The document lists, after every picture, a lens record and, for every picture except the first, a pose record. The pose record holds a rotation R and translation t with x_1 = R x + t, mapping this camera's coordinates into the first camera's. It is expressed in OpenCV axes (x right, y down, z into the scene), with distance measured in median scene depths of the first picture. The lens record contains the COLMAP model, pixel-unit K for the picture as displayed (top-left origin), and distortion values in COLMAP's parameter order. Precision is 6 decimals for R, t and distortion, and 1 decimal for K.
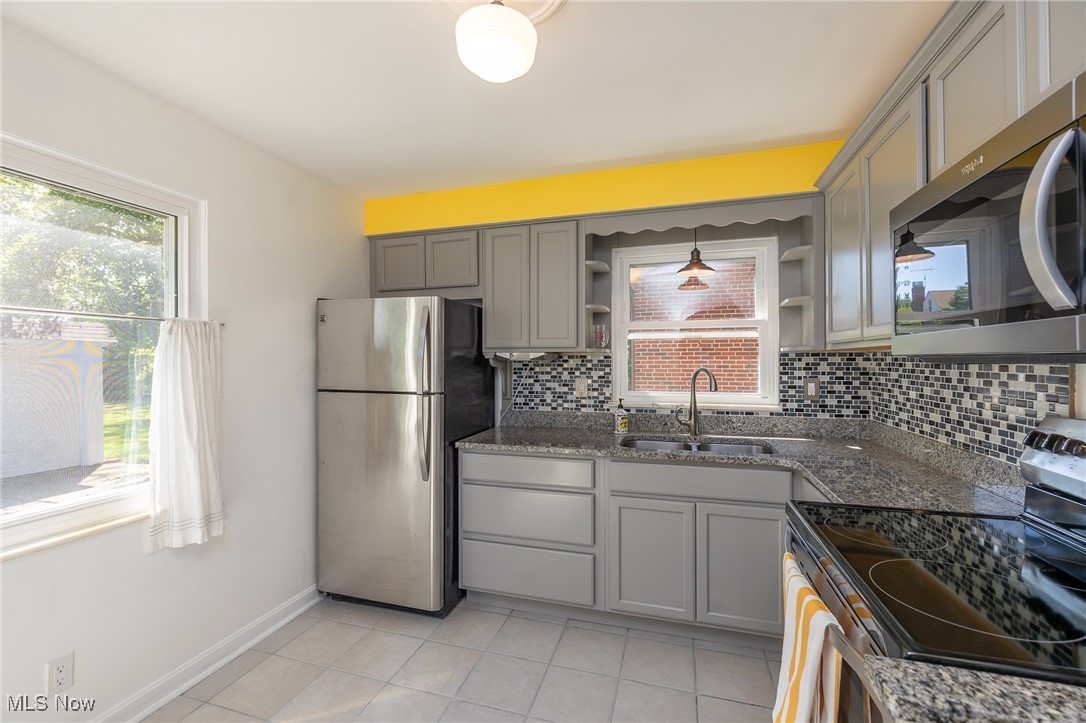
lens RADIAL K [[454.8, 0, 544.6], [0, 454.8, 361.7], [0, 0, 1]] dist [-0.001812, -0.000215]
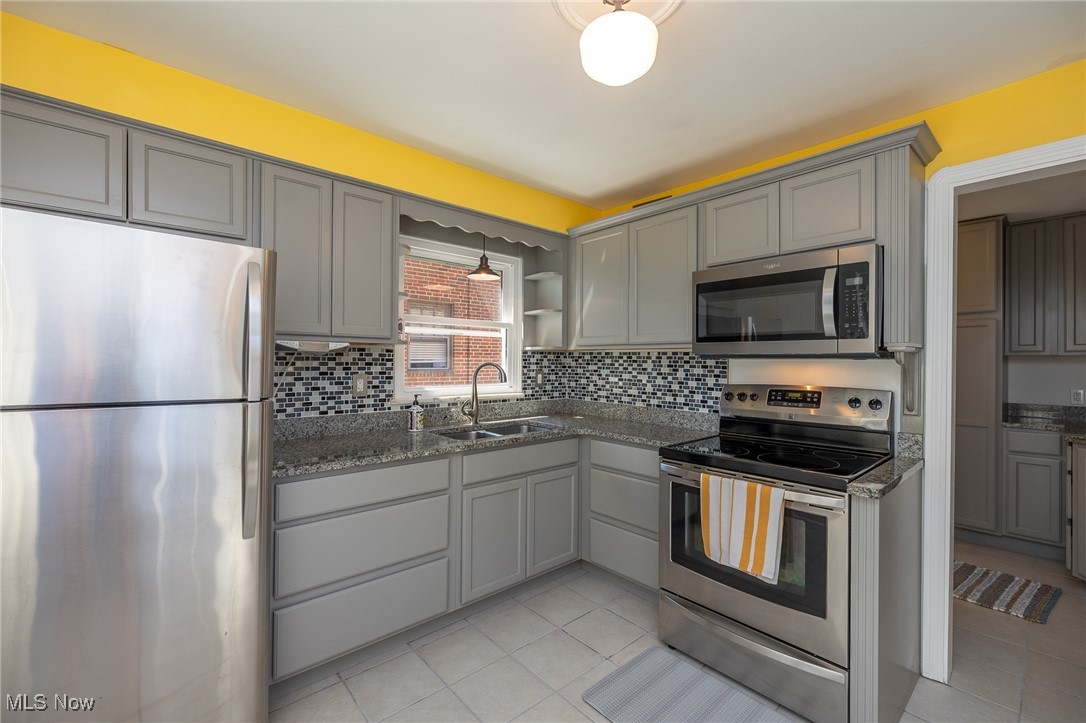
lens RADIAL K [[454.8, 0, 546.2], [0, 454.8, 360.5], [0, 0, 1]] dist [-0.001812, -0.000215]
pose [[0.521626, 0.008873, 0.853128, -0.524140], [-0.008191, 0.999952, -0.005392, 0.013251], [-0.853135, -0.004176, 0.521673, 0.282833]]
